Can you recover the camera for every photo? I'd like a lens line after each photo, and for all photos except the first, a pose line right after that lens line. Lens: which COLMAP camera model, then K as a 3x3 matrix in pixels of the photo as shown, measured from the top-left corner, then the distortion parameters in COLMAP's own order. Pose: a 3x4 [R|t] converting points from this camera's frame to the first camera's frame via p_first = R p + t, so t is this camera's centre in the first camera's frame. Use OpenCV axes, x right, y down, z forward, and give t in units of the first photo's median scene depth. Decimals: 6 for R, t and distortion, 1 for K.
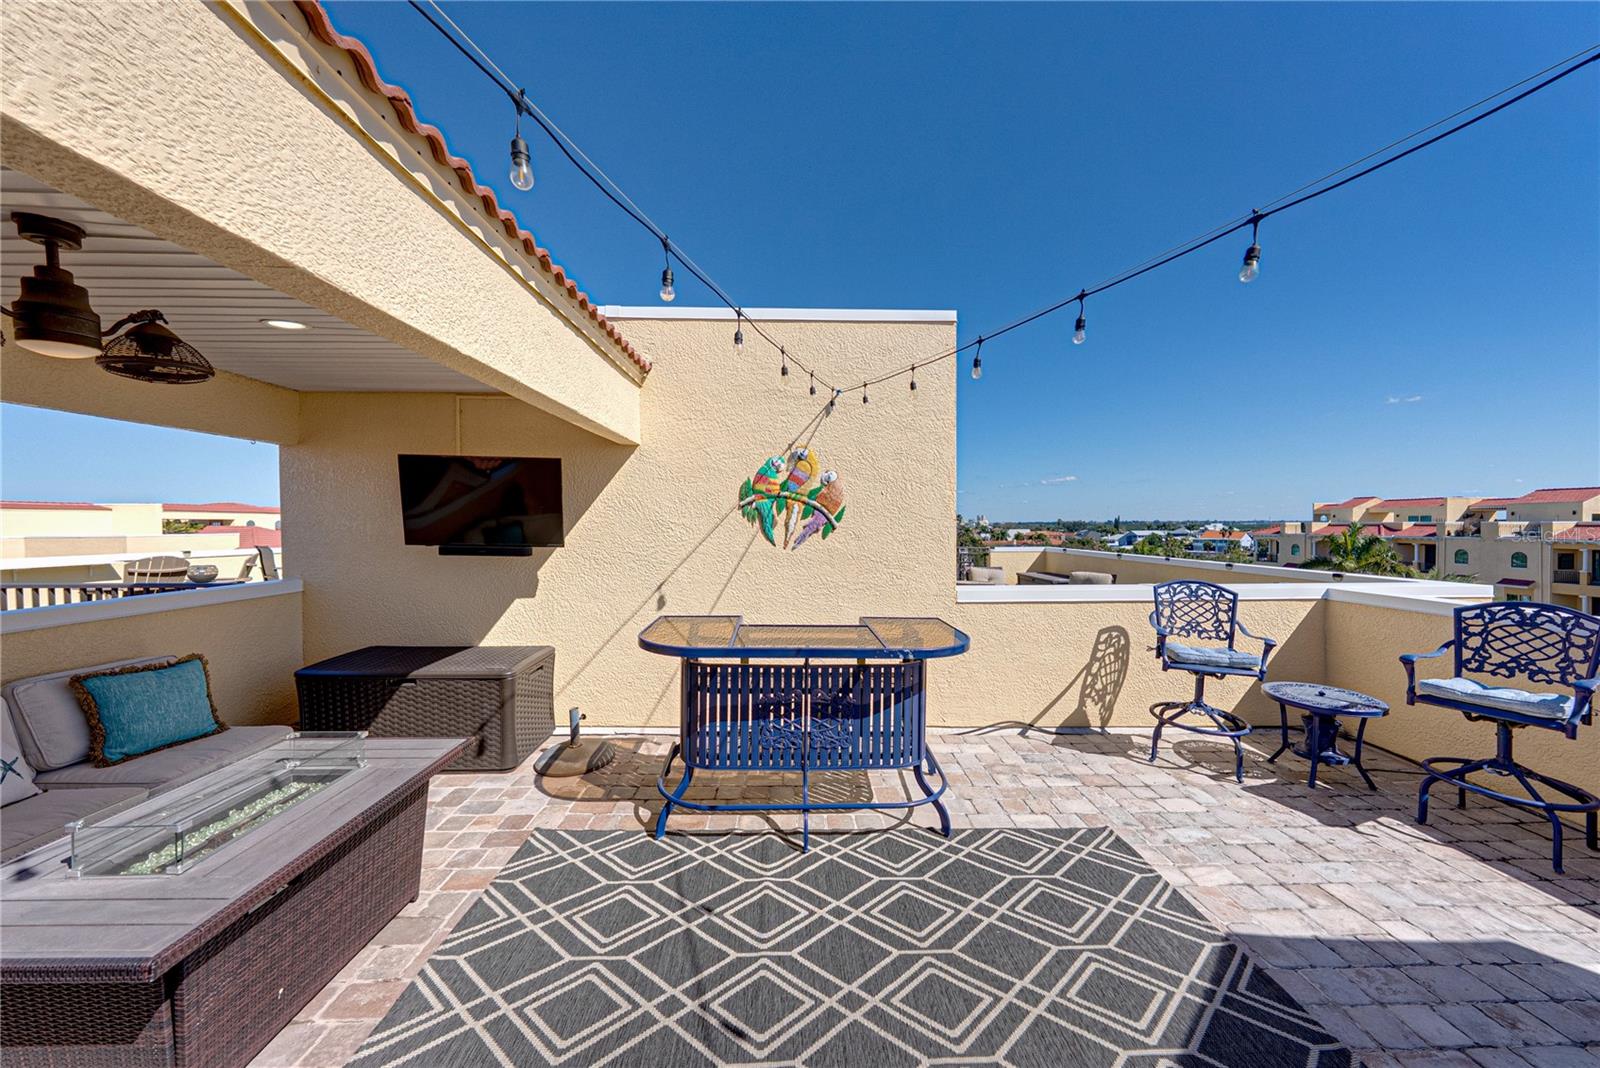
lens RADIAL K [[558.1, 0, 812.7], [0, 558.1, 531.5], [0, 0, 1]] dist [-0.005776, 0.000816]
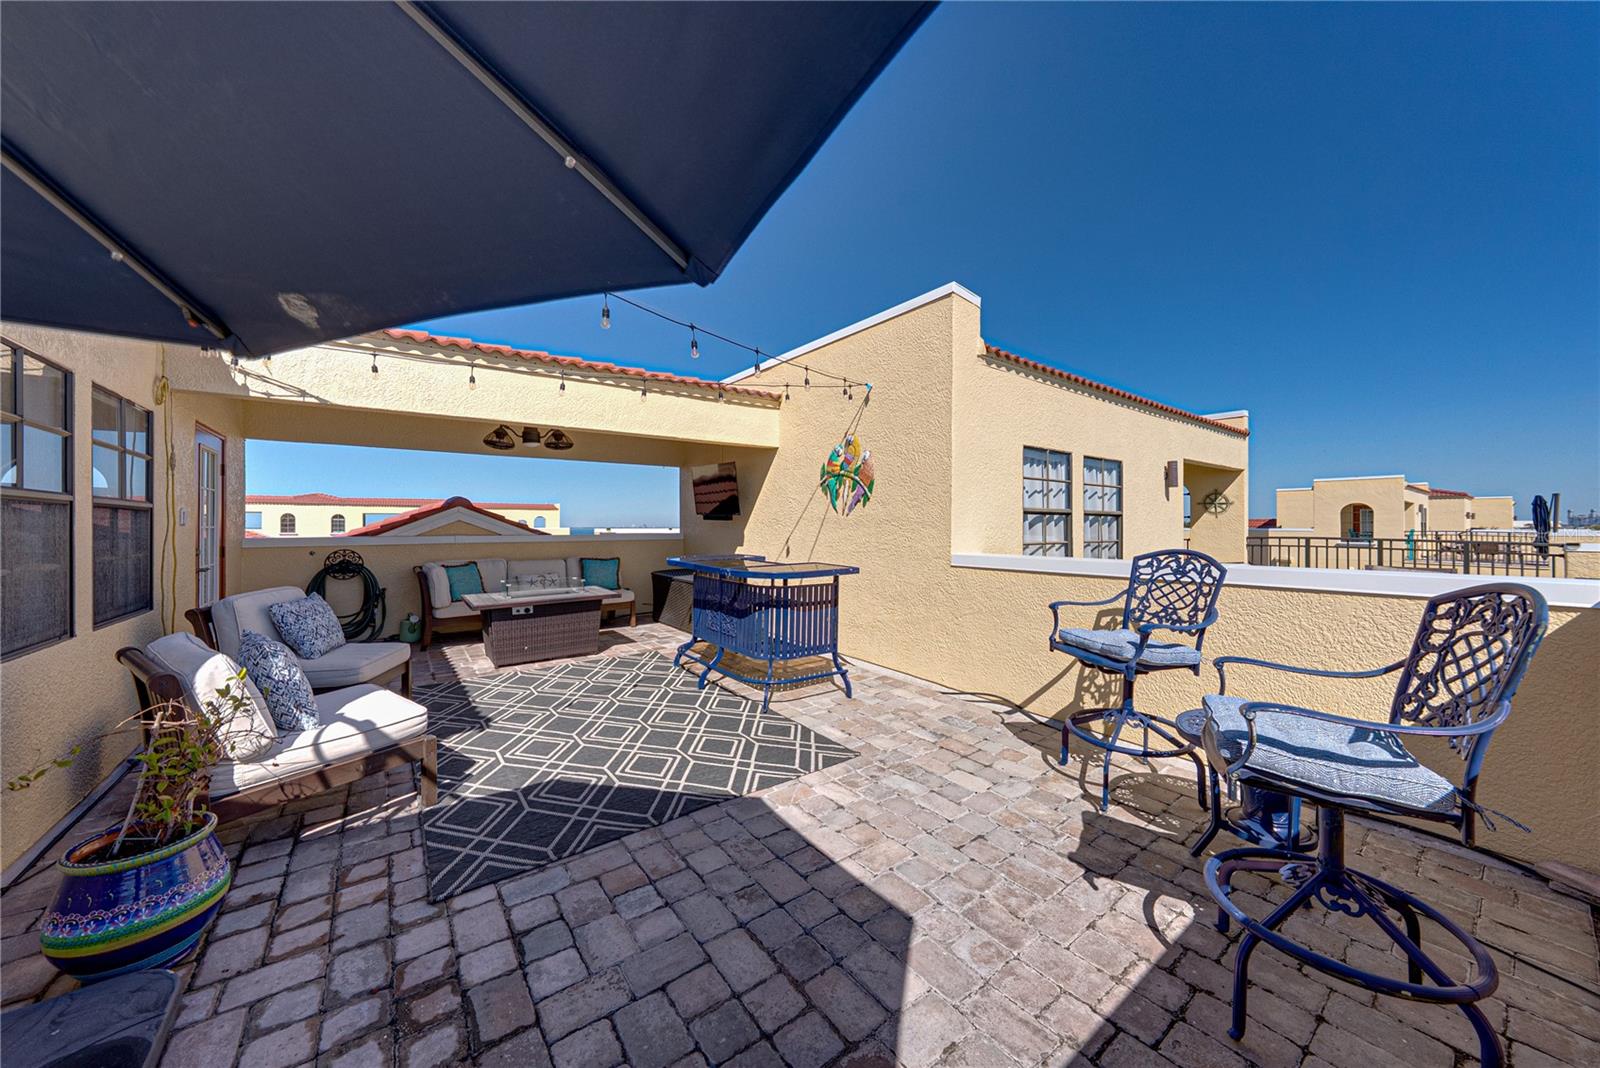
lens RADIAL K [[558.1, 0, 804.9], [0, 558.1, 522.6], [0, 0, 1]] dist [-0.005776, 0.000816]
pose [[0.572541, -0.003261, -0.819870, 1.363920], [-0.010771, 0.999876, -0.011499, 0.090692], [0.819805, 0.015414, 0.572435, 0.275952]]
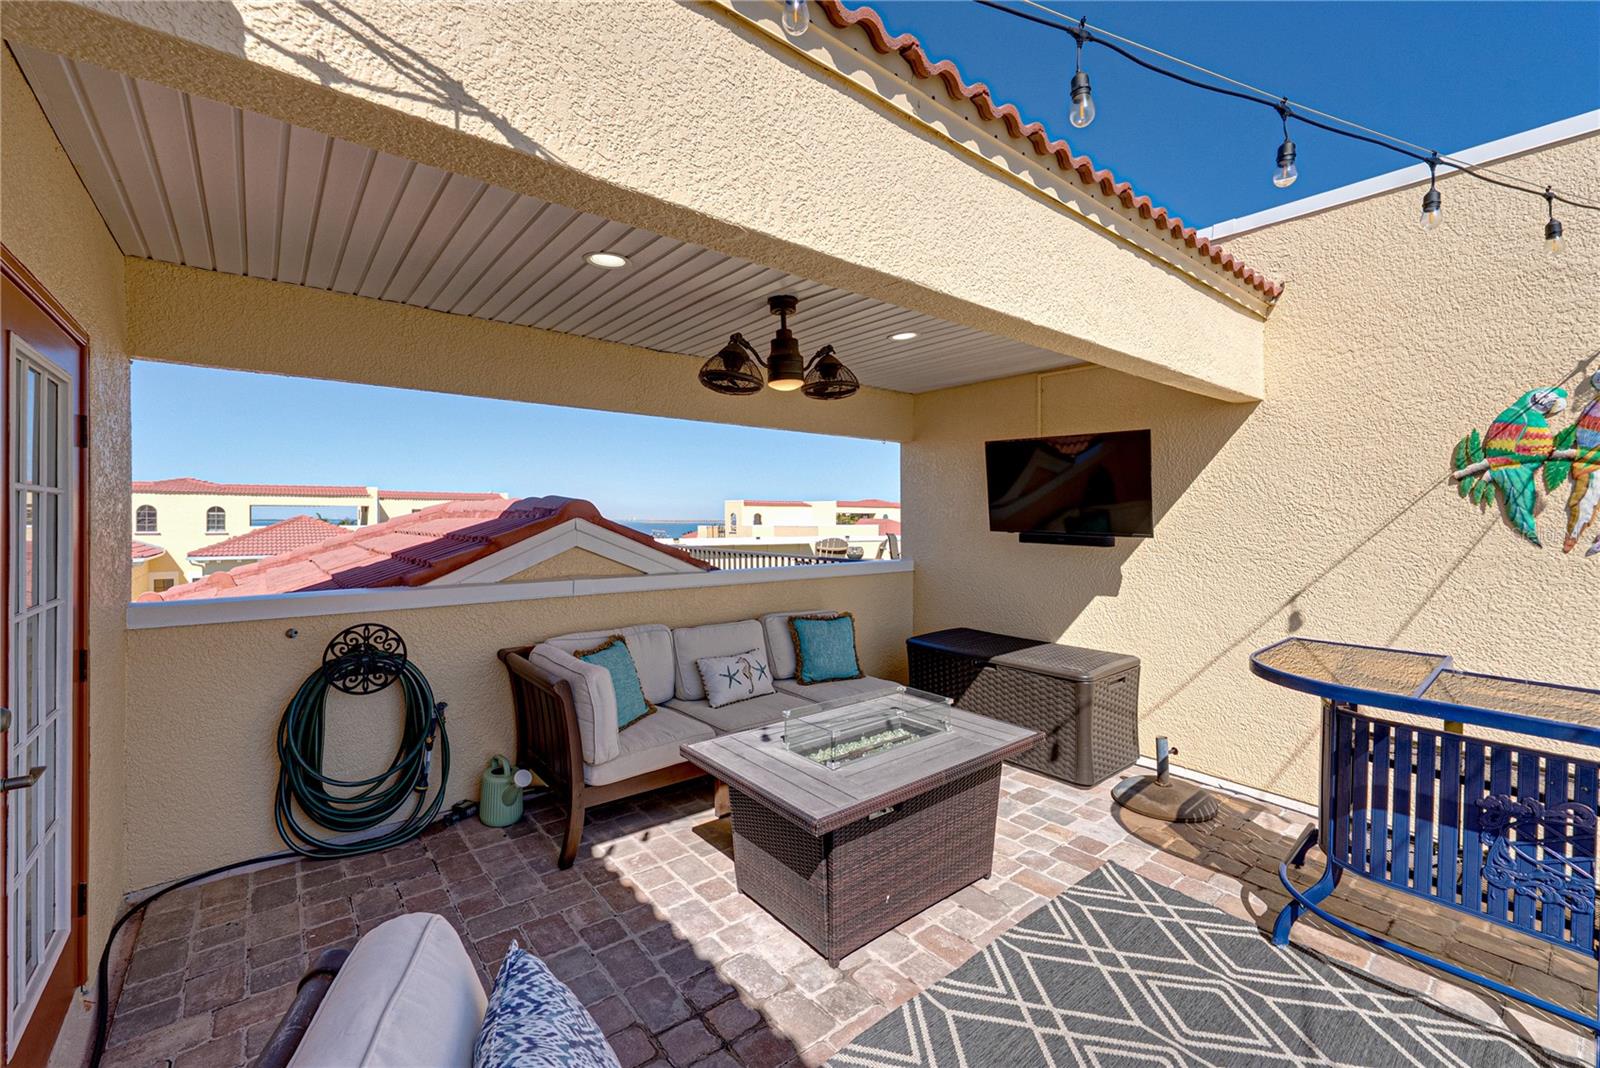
lens RADIAL K [[667.7, 0, 790.5], [0, 667.7, 522.7], [0, 0, 1]] dist [-0.003895, 0.000813]
pose [[0.594940, 0.008718, -0.803722, 0.032263], [-0.015100, 0.999886, -0.000331, 0.019361], [0.803628, 0.012333, 0.595004, -0.014883]]
